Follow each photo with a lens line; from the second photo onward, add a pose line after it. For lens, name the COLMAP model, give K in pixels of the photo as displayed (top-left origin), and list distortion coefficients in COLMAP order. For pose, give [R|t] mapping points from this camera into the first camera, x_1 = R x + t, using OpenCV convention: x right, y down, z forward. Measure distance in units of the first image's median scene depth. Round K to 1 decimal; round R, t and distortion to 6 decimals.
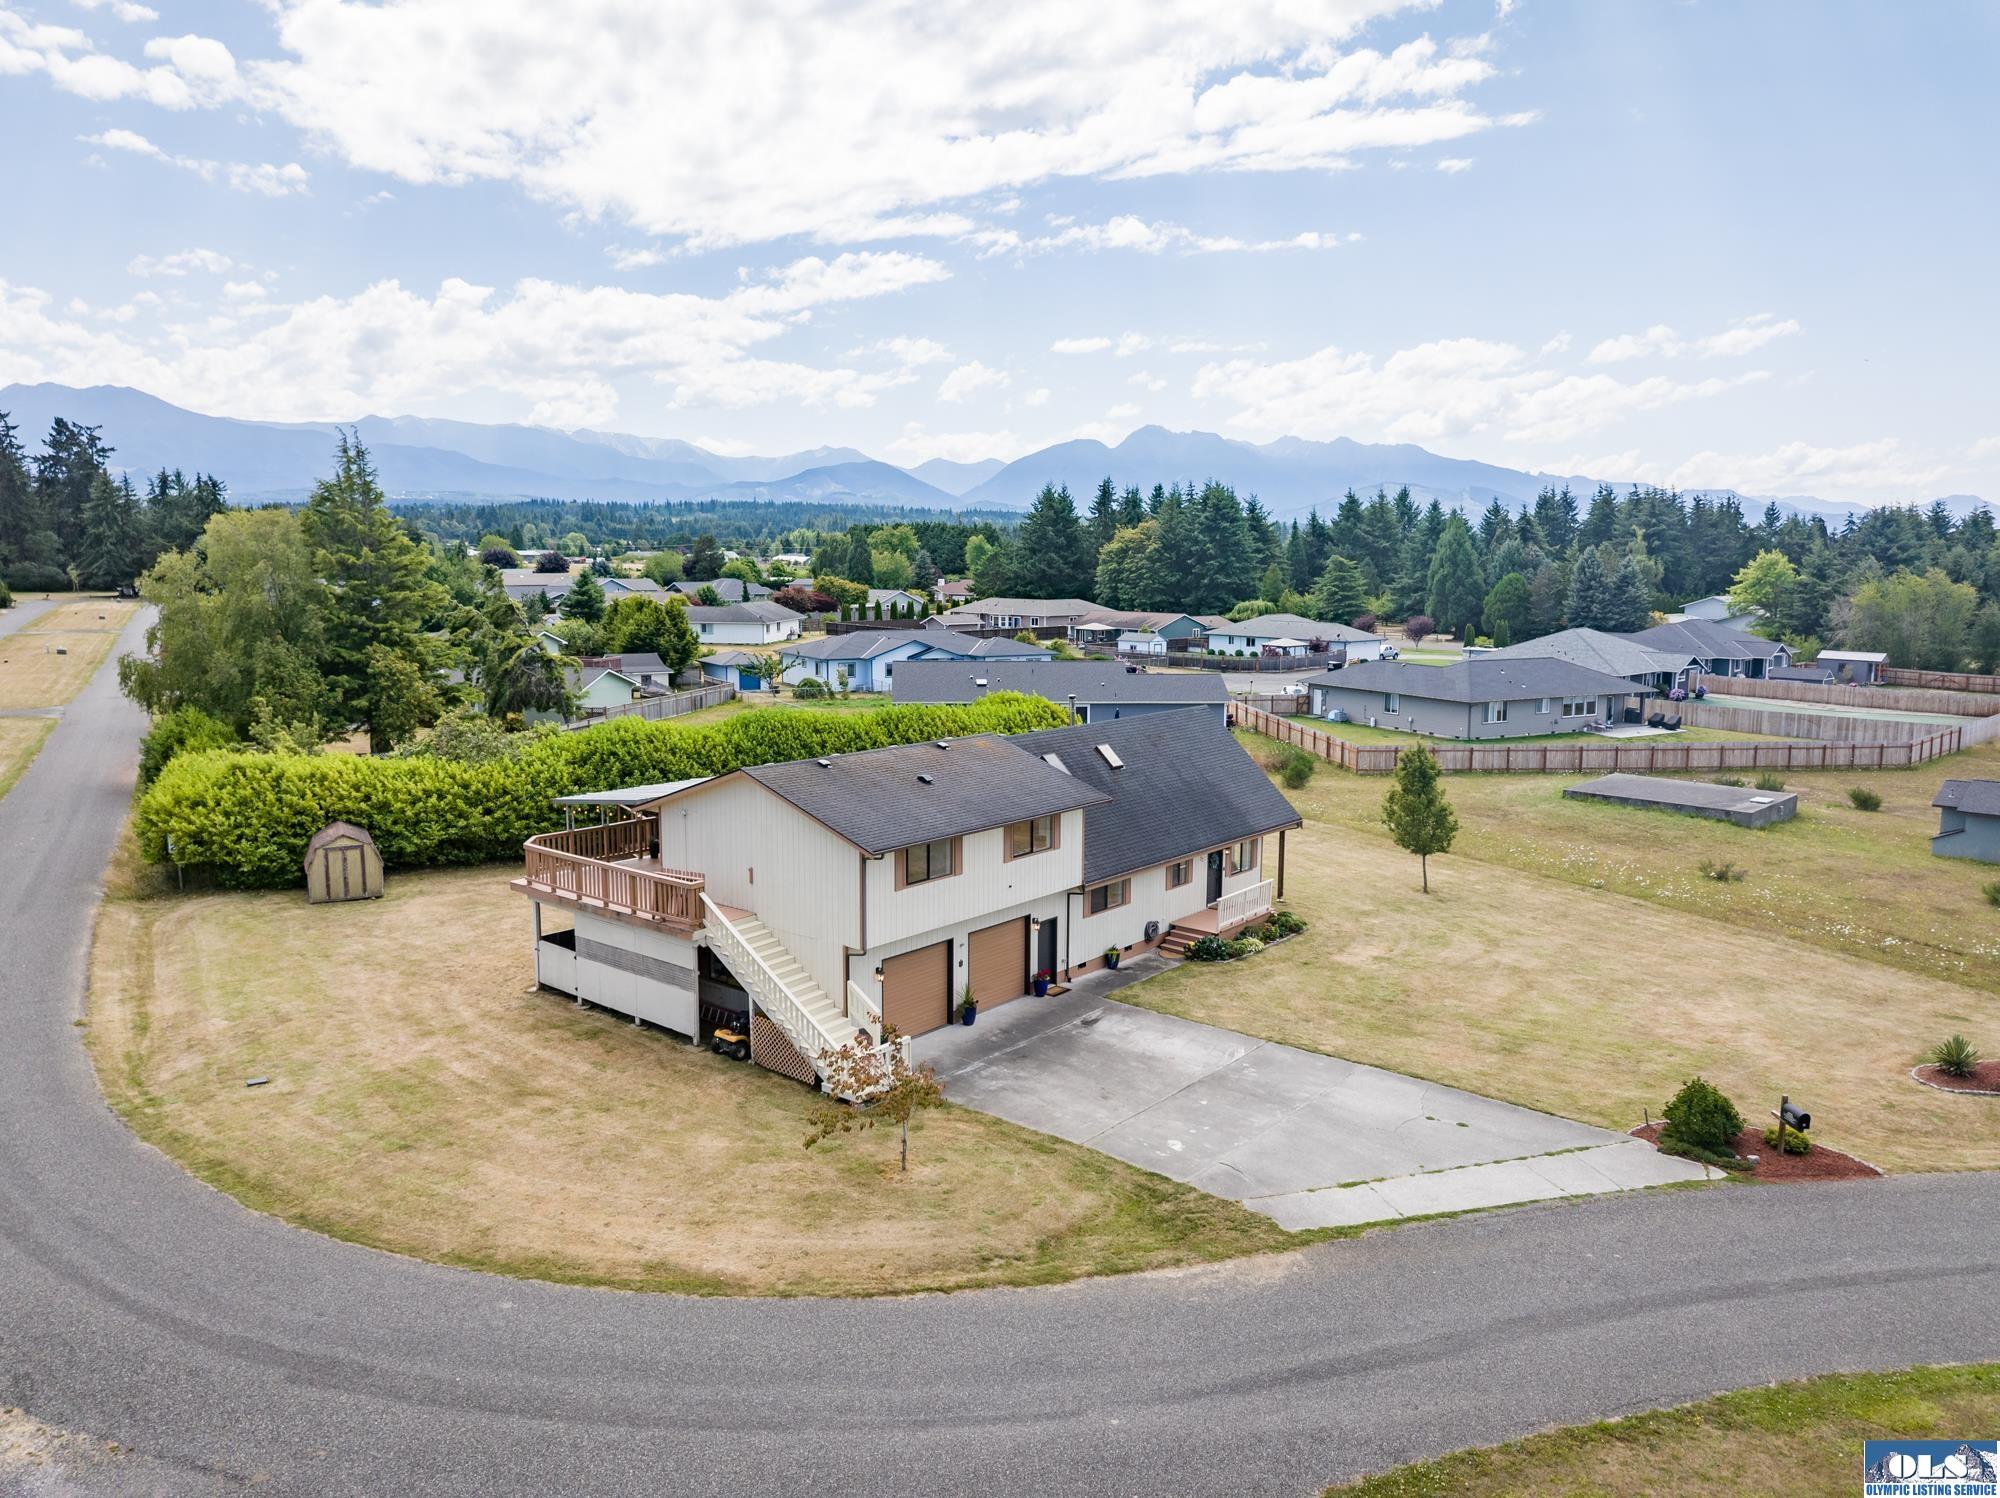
lens RADIAL K [[1409.8, 0, 1012.7], [0, 1409.8, 737.7], [0, 0, 1]] dist [-0.035048, -0.000171]
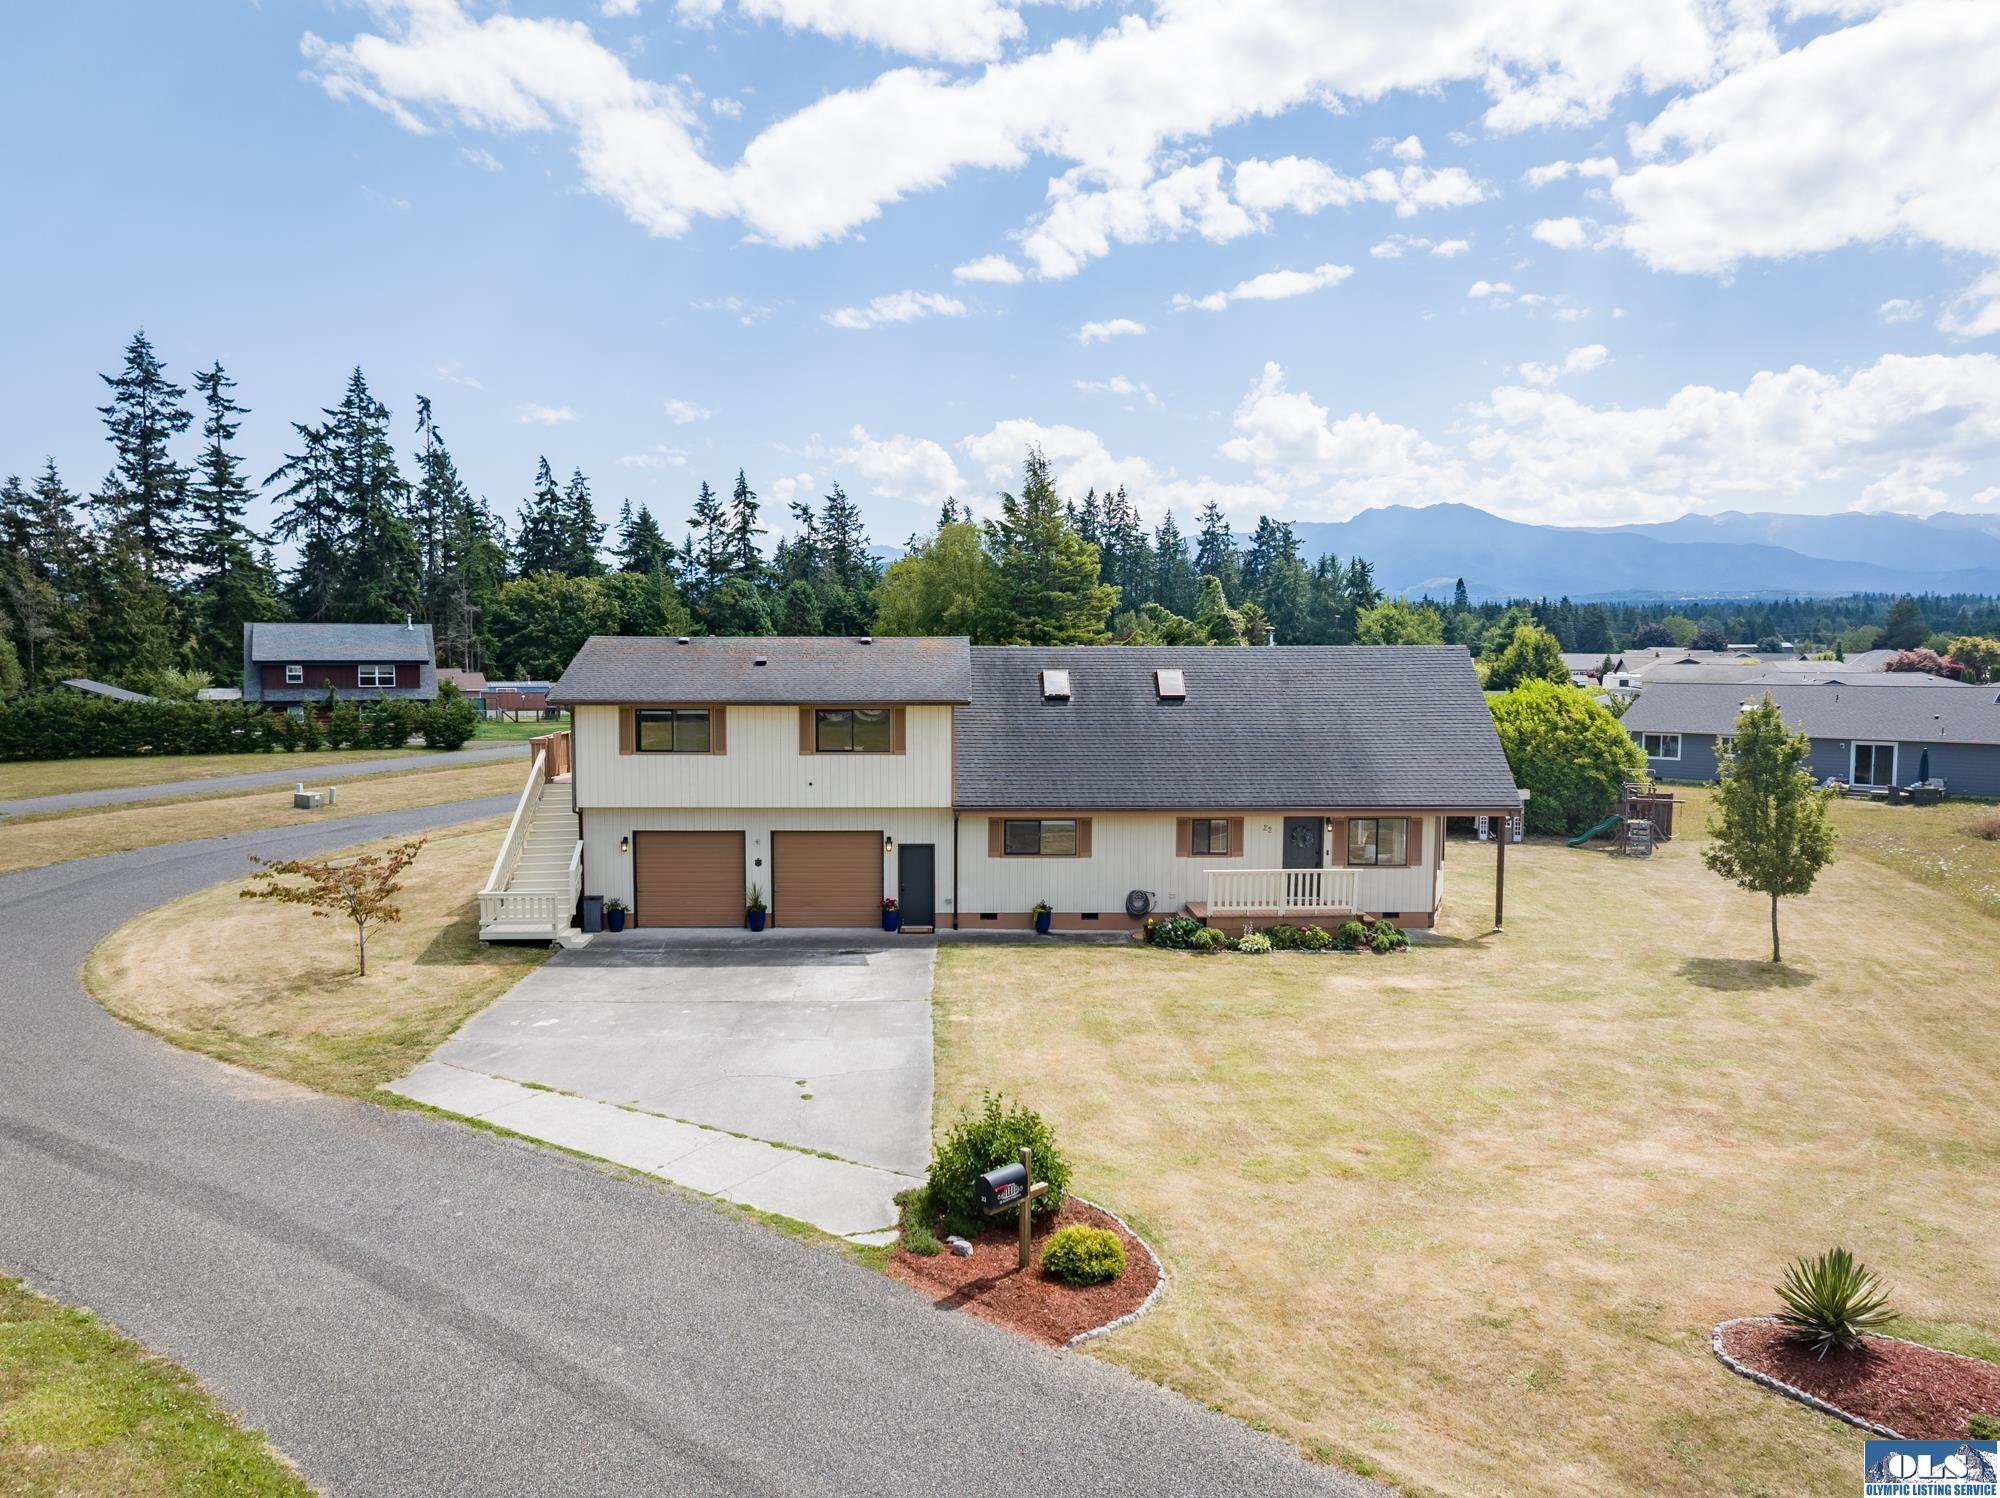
lens RADIAL K [[1472.5, 0, 964.6], [0, 1472.5, 744.8], [0, 0, 1]] dist [-0.037298, 0.000716]
pose [[0.634459, 0.040042, -0.771919, 0.690878], [-0.095487, 0.995068, -0.026866, 0.087634], [0.767036, 0.090753, 0.635153, 0.441521]]
